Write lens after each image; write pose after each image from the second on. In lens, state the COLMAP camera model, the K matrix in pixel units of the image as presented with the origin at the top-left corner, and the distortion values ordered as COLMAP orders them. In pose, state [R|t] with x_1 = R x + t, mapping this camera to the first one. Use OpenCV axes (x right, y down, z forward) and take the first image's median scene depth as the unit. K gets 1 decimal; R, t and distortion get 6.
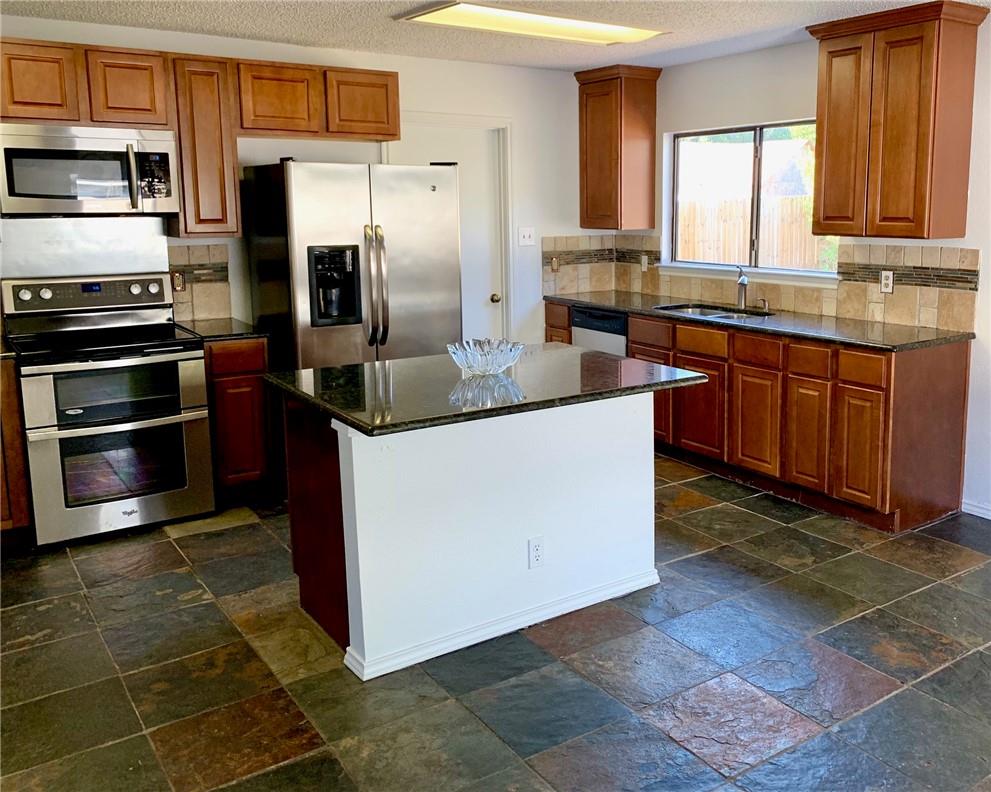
lens RADIAL K [[905.4, 0, 589.6], [0, 905.4, 342.4], [0, 0, 1]] dist [0.009674, 0.008394]
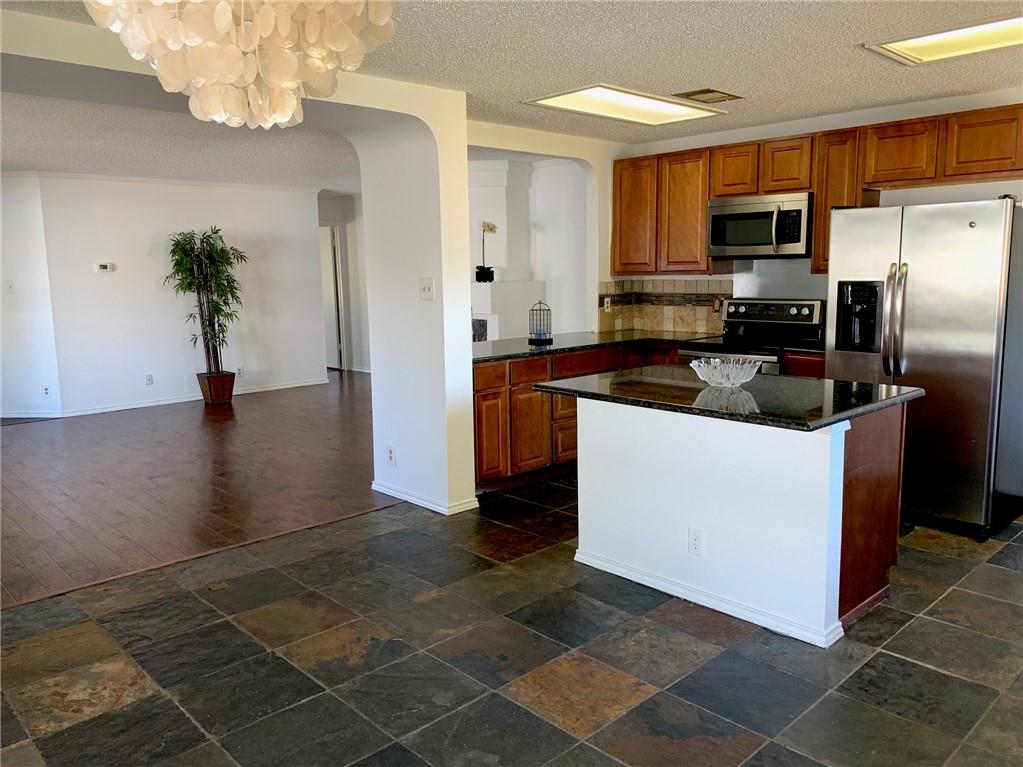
lens RADIAL K [[778.0, 0, 511.5], [0, 778.0, 383.5], [0, 0, 1]] dist [0.004708, -0.004794]
pose [[0.116241, 0.147003, -0.982282, 0.651183], [-0.139976, 0.981540, 0.130327, -0.047512], [0.983308, 0.122347, 0.134672, 0.460367]]
